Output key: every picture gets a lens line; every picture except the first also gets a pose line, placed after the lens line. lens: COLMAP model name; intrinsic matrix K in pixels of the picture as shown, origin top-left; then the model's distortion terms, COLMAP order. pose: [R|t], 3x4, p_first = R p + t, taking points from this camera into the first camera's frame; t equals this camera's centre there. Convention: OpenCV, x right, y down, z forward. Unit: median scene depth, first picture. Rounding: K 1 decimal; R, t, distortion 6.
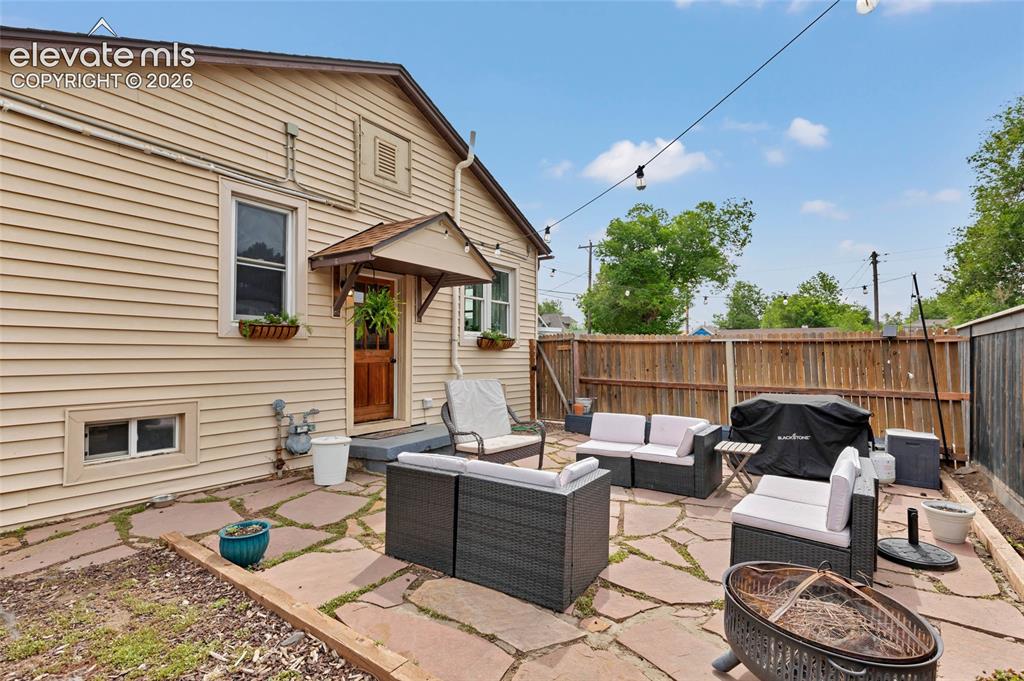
lens RADIAL K [[469.0, 0, 514.5], [0, 469.0, 347.6], [0, 0, 1]] dist [0.009239, -0.000703]
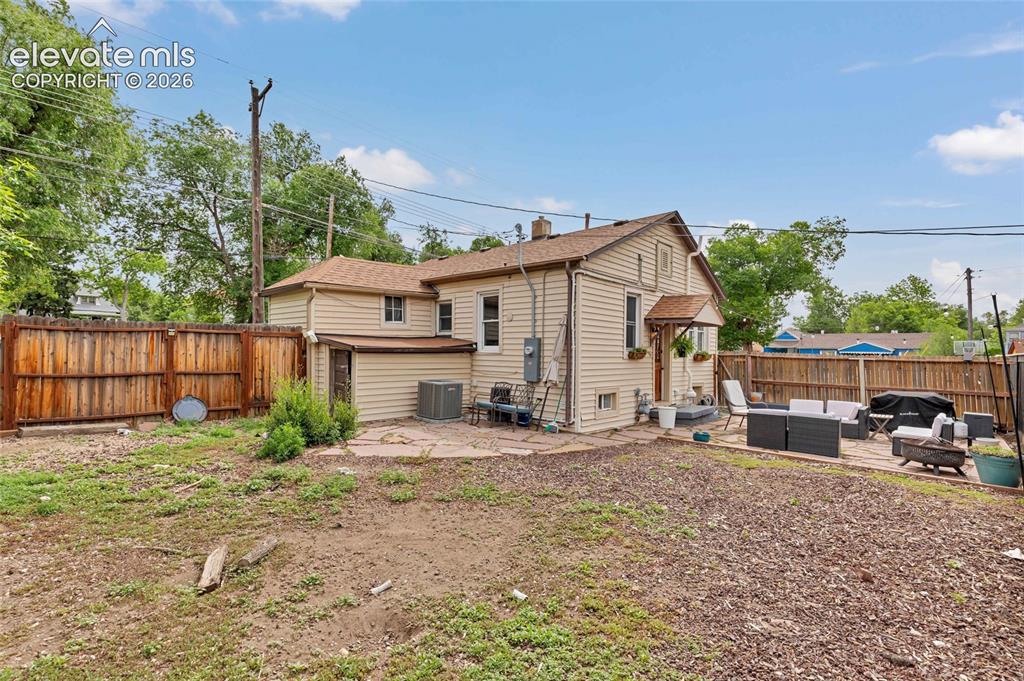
lens RADIAL K [[469.0, 0, 510.0], [0, 469.0, 344.2], [0, 0, 1]] dist [0.009239, -0.000703]
pose [[0.992267, 0.010066, -0.123716, -0.563659], [-0.010210, 0.999948, -0.000523, -0.053701], [0.123704, 0.001782, 0.992318, -0.795258]]
